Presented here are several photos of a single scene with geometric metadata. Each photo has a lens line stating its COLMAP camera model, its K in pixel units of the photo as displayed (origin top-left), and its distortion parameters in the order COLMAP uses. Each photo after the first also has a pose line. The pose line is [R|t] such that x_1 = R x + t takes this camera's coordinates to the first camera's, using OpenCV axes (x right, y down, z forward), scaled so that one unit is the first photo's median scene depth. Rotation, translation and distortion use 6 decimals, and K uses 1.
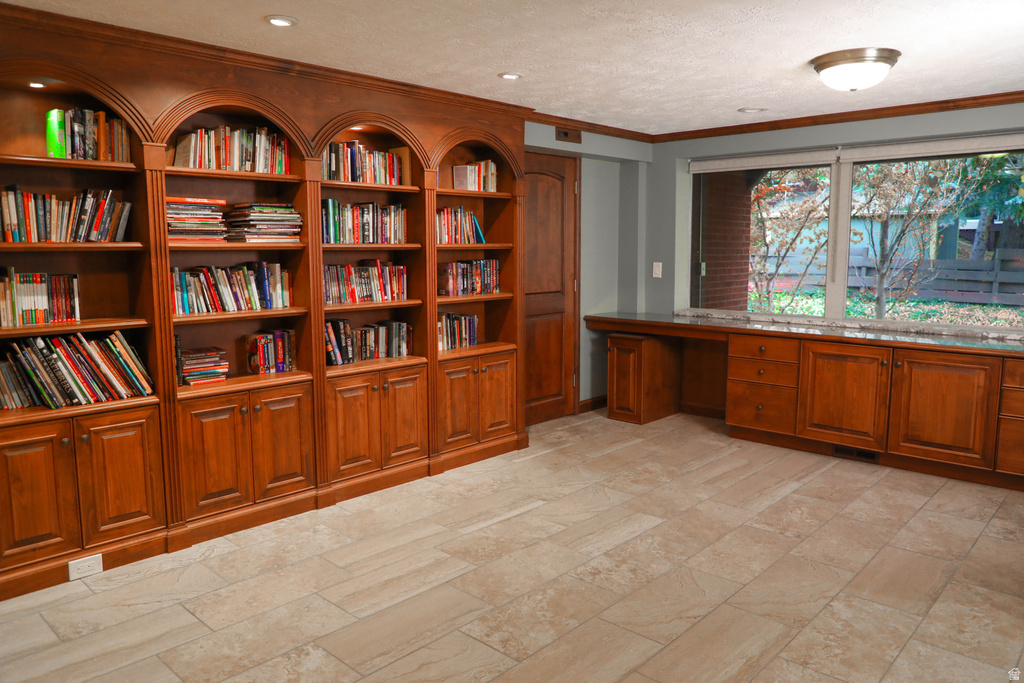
lens RADIAL K [[727.1, 0, 511.8], [0, 727.1, 338.4], [0, 0, 1]] dist [-0.061585, 0.038650]
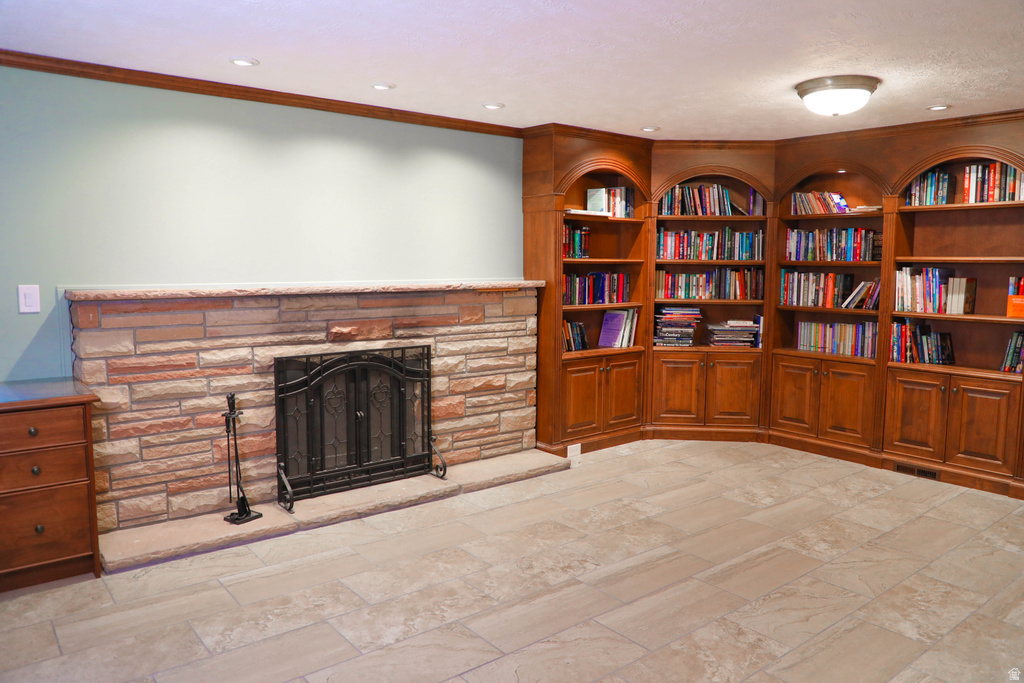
lens RADIAL K [[727.1, 0, 516.0], [0, 727.1, 340.2], [0, 0, 1]] dist [-0.061585, 0.038650]
pose [[-0.990302, -0.020763, 0.137372, 0.114946], [0.011713, 0.972772, 0.231468, -0.157035], [-0.138438, 0.230832, -0.963095, 1.235531]]
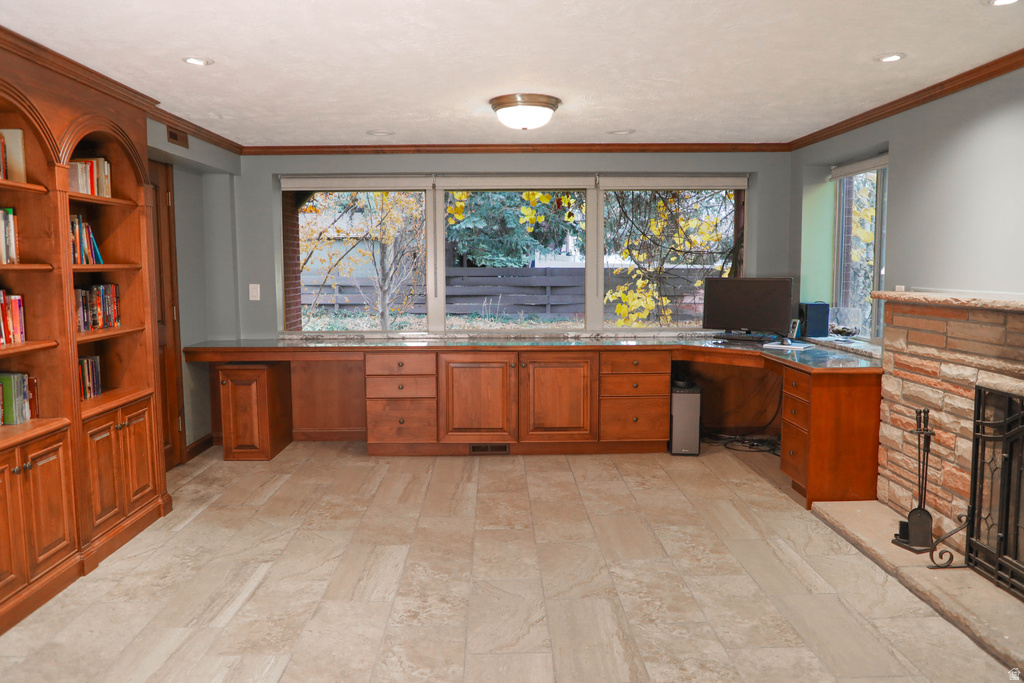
lens RADIAL K [[727.1, 0, 513.0], [0, 727.1, 337.7], [0, 0, 1]] dist [-0.061585, 0.038650]
pose [[0.714561, -0.069726, 0.696090, -0.315283], [0.090685, 0.995857, 0.006661, -0.019585], [-0.693671, 0.058365, 0.717924, 0.170356]]
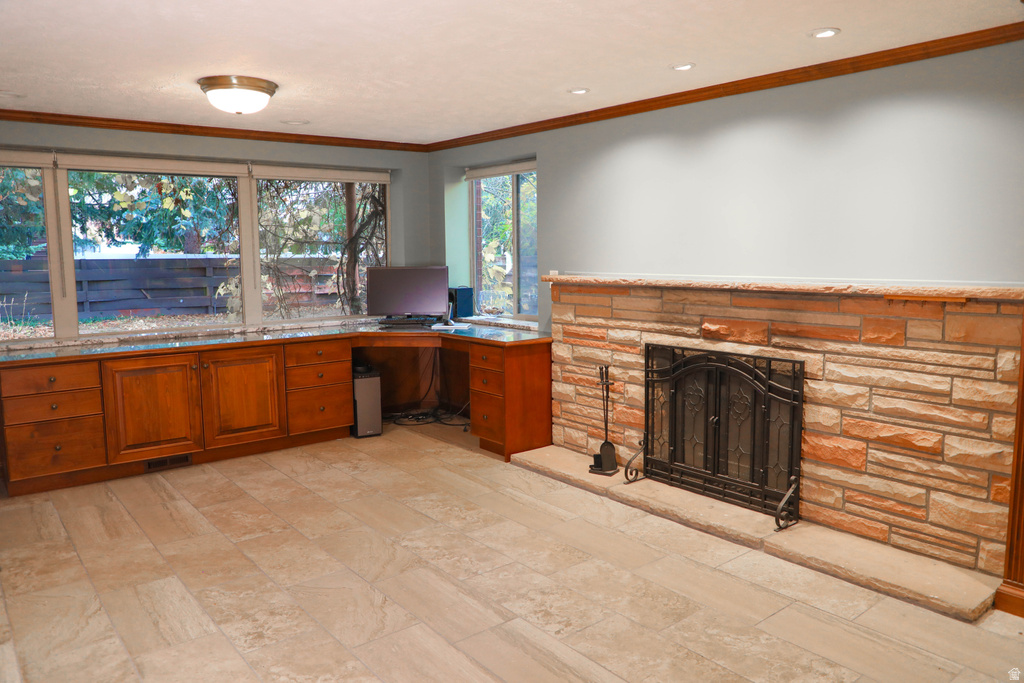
lens RADIAL K [[727.1, 0, 514.5], [0, 727.1, 339.4], [0, 0, 1]] dist [-0.061585, 0.038650]
pose [[0.138560, -0.118346, 0.983257, -0.490396], [0.132426, 0.986132, 0.100031, -0.053957], [-0.981460, 0.116349, 0.152311, 0.400070]]
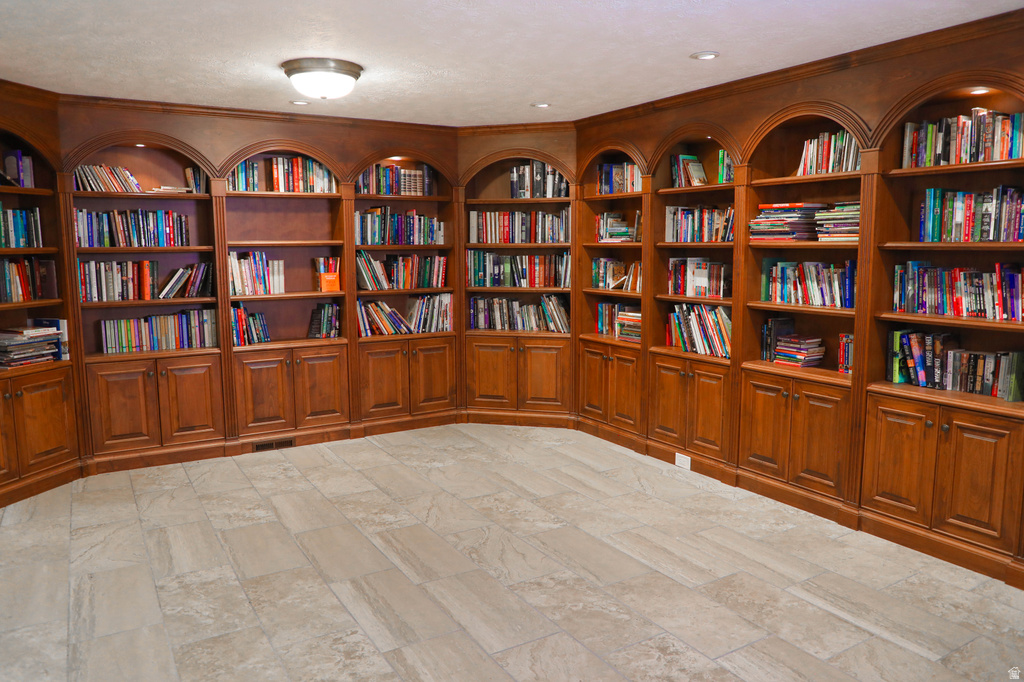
lens RADIAL K [[727.1, 0, 514.5], [0, 727.1, 341.0], [0, 0, 1]] dist [-0.061585, 0.038650]
pose [[-0.270988, 0.126208, -0.954273, 0.673029], [-0.114851, 0.980046, 0.162231, -0.095588], [0.955707, 0.153562, -0.251085, 0.751432]]
